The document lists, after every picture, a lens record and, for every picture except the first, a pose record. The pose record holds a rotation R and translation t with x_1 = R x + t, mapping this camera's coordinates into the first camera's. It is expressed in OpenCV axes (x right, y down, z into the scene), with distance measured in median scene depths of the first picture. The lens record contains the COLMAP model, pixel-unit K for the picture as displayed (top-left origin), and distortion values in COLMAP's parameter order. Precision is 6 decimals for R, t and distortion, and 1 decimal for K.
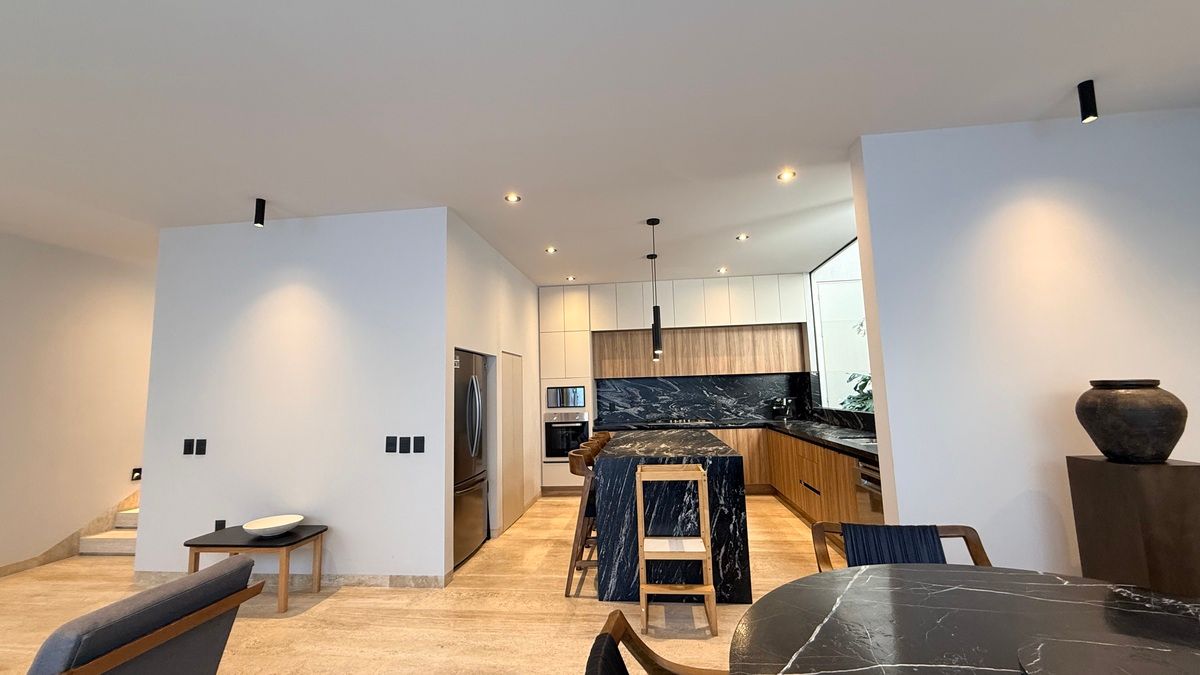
lens RADIAL K [[482.5, 0, 594.7], [0, 482.5, 336.5], [0, 0, 1]] dist [0.001278, -0.000557]
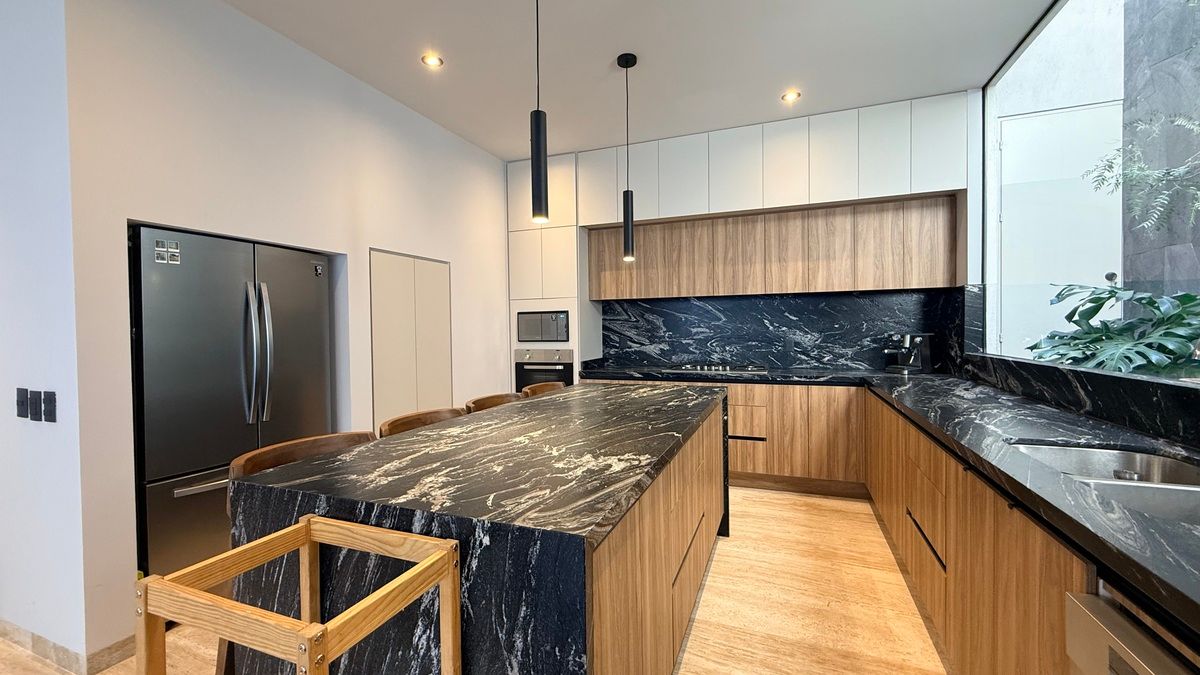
lens RADIAL K [[482.5, 0, 593.5], [0, 482.5, 336.9], [0, 0, 1]] dist [0.001278, -0.000557]
pose [[0.965258, 0.021289, -0.260429, 0.185687], [0.015226, 0.990400, 0.137392, 0.047881], [0.260854, -0.136584, 0.955667, 0.369147]]
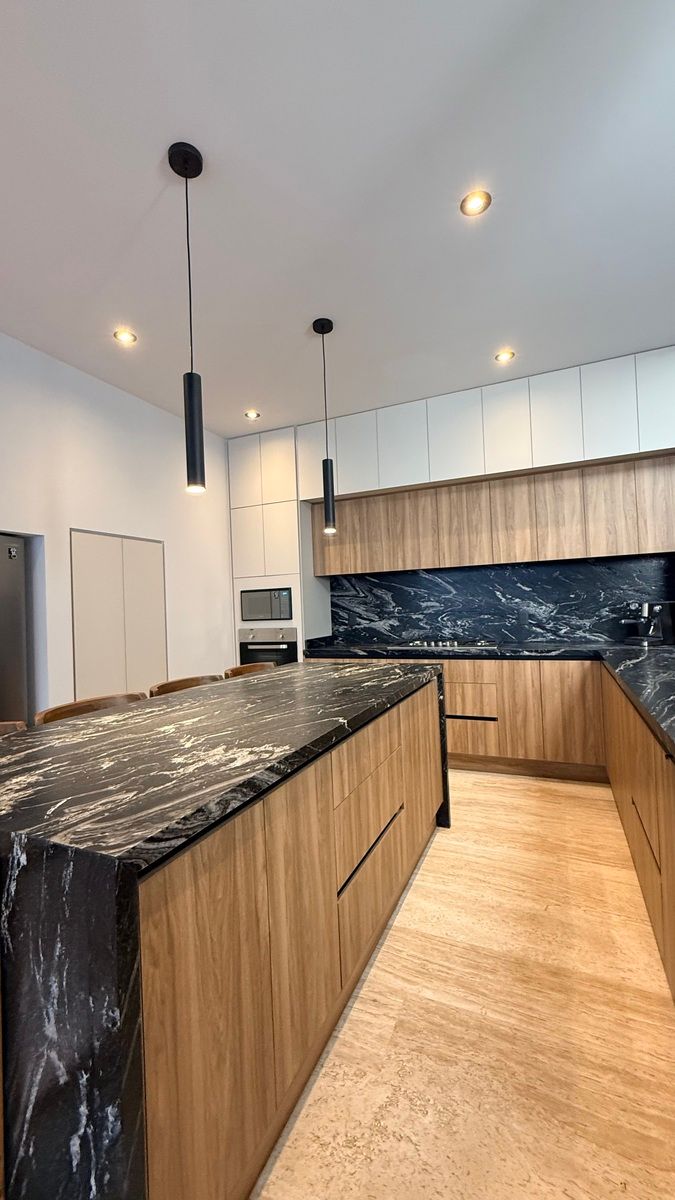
lens RADIAL K [[482.5, 0, 335.8], [0, 482.5, 596.2], [0, 0, 1]] dist [0.001278, -0.000557]
pose [[0.952601, -0.014649, -0.303870, 0.230556], [0.046343, 0.994170, 0.097353, 0.054234], [0.300673, -0.106820, 0.947726, 0.407114]]
